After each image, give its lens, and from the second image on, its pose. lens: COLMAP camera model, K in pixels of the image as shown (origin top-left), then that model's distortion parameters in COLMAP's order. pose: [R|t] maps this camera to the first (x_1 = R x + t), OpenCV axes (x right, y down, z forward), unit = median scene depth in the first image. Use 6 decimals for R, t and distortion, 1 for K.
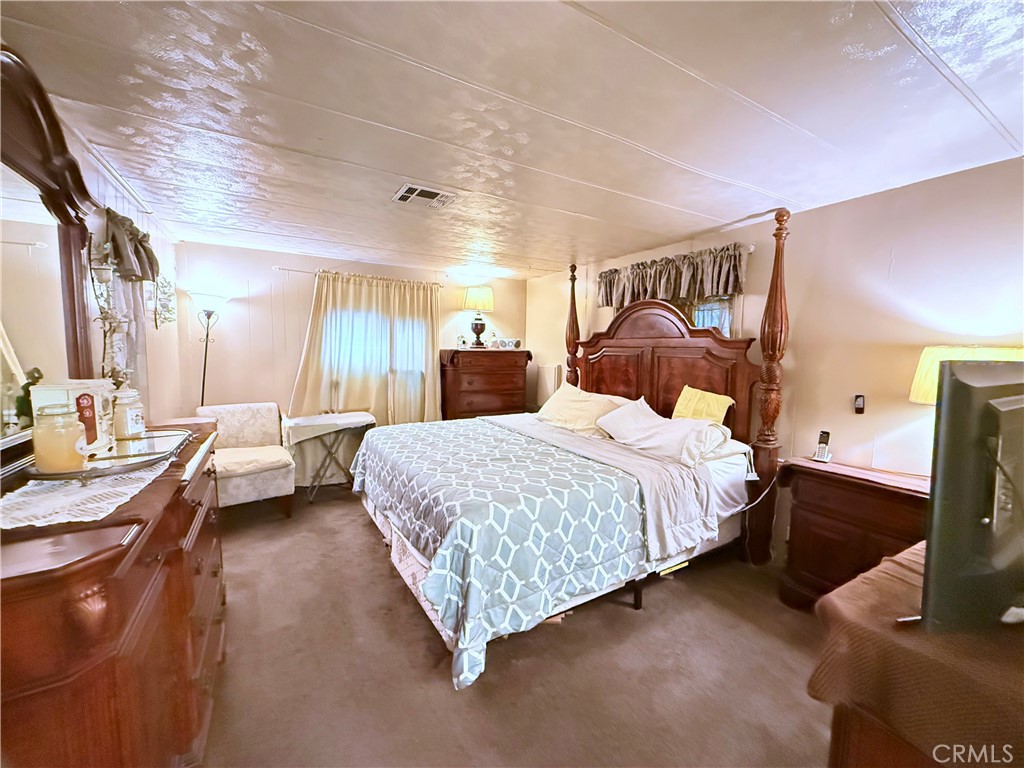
lens RADIAL K [[408.7, 0, 508.2], [0, 408.7, 381.4], [0, 0, 1]] dist [-0.003017, 0.001582]
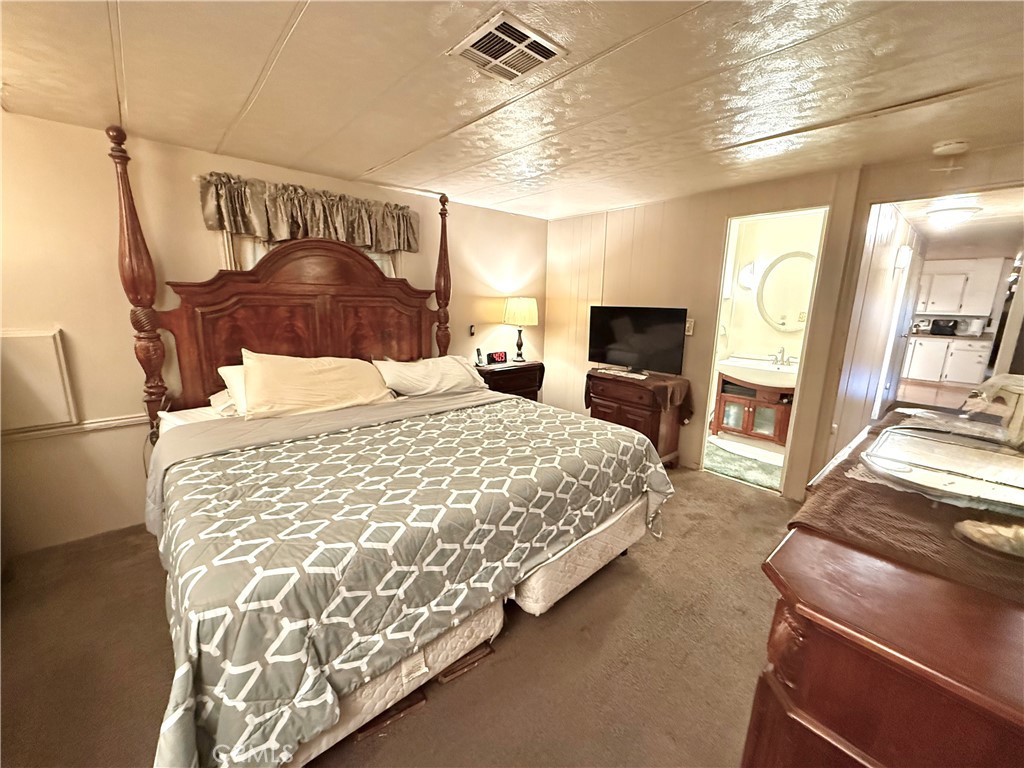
lens RADIAL K [[408.7, 0, 511.7], [0, 408.7, 381.8], [0, 0, 1]] dist [-0.003017, 0.001582]
pose [[-0.188973, -0.211367, 0.958965, -0.590109], [0.056951, 0.972557, 0.225586, -0.077218], [-0.980329, 0.097244, -0.171749, 0.770071]]
